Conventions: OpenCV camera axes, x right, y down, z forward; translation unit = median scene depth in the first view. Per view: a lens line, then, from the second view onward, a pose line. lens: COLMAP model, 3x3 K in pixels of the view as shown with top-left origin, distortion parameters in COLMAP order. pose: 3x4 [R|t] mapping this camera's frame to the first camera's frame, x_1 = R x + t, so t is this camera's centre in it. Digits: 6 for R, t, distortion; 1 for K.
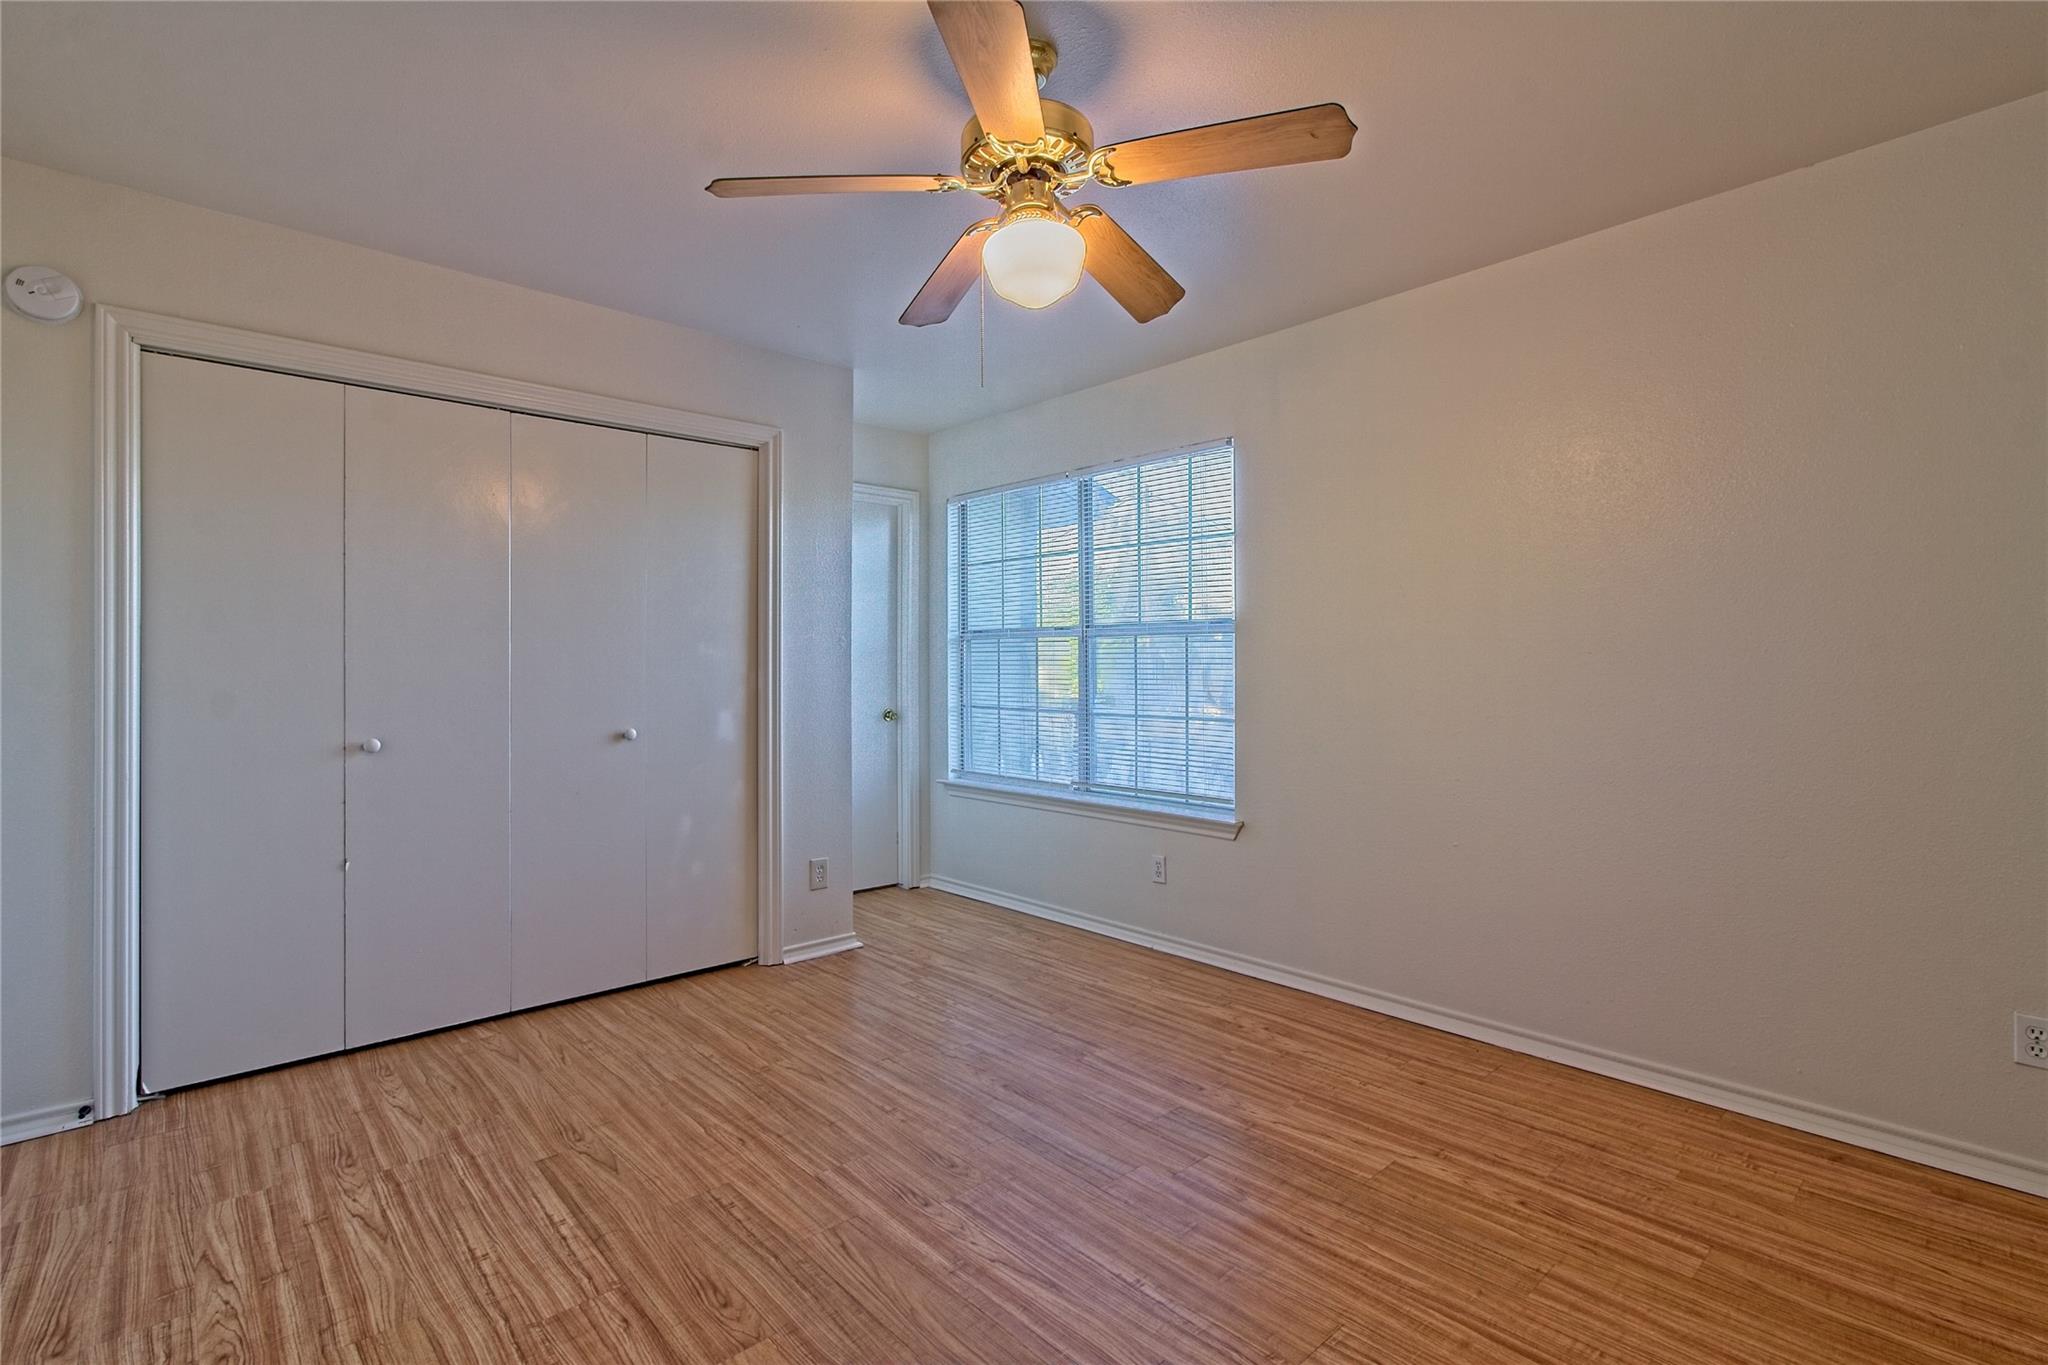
lens RADIAL K [[943.8, 0, 1024.0], [0, 943.8, 682.5], [0, 0, 1]] dist [-0.021121, 0.014751]
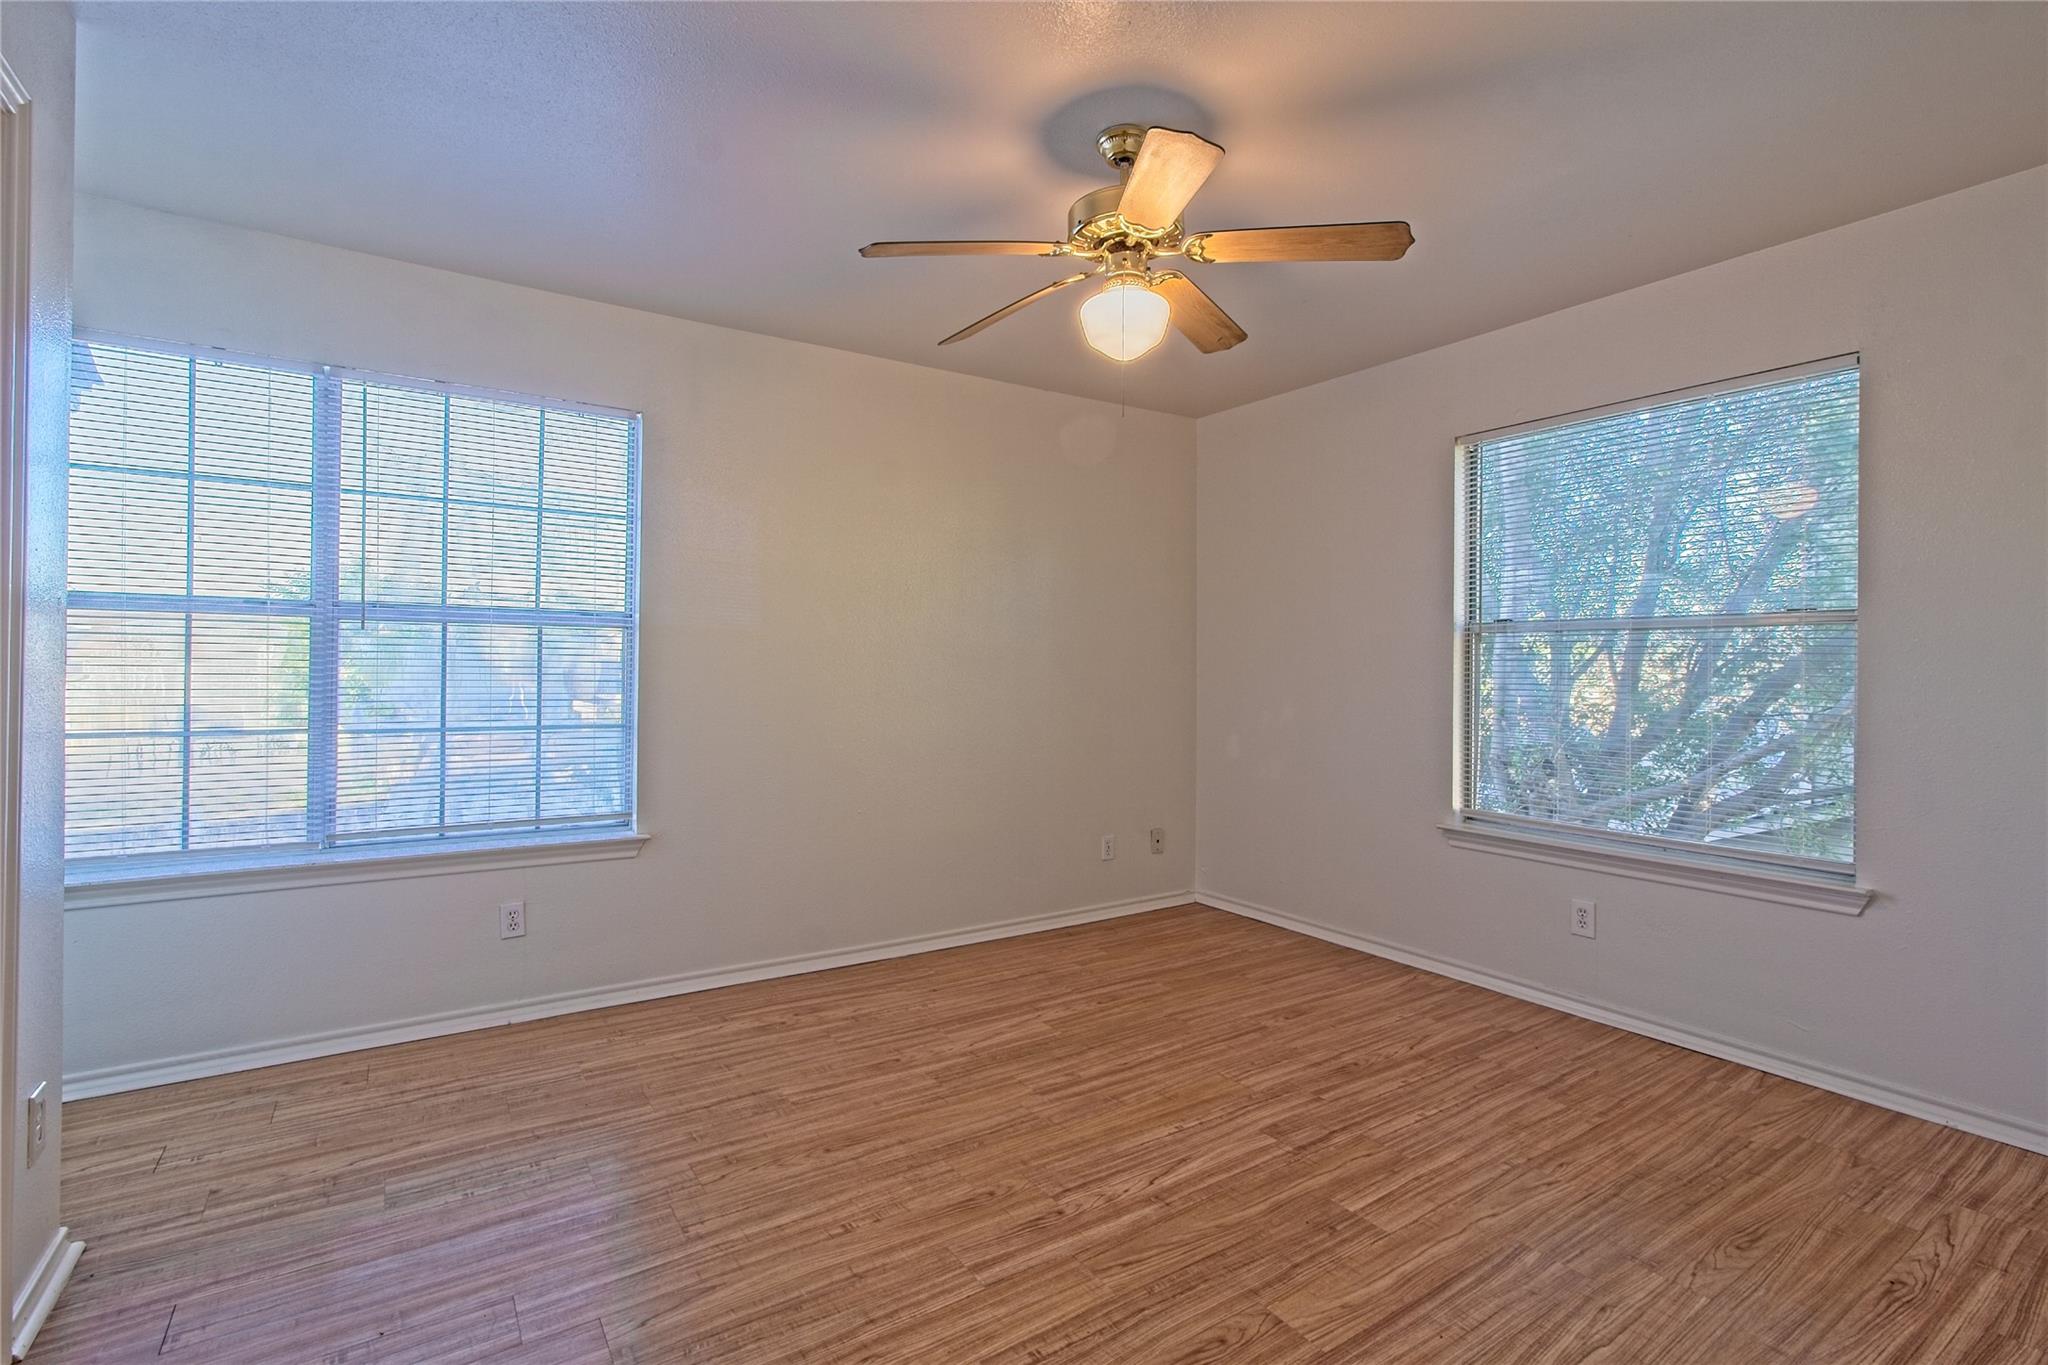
lens RADIAL K [[948.7, 0, 1000.9], [0, 948.7, 655.8], [0, 0, 1]] dist [-0.011379, 0.008906]
pose [[0.148588, 0.019900, 0.988699, -0.790808], [0.000300, 0.999797, -0.020169, -0.009943], [-0.988899, 0.003294, 0.148552, 0.645045]]
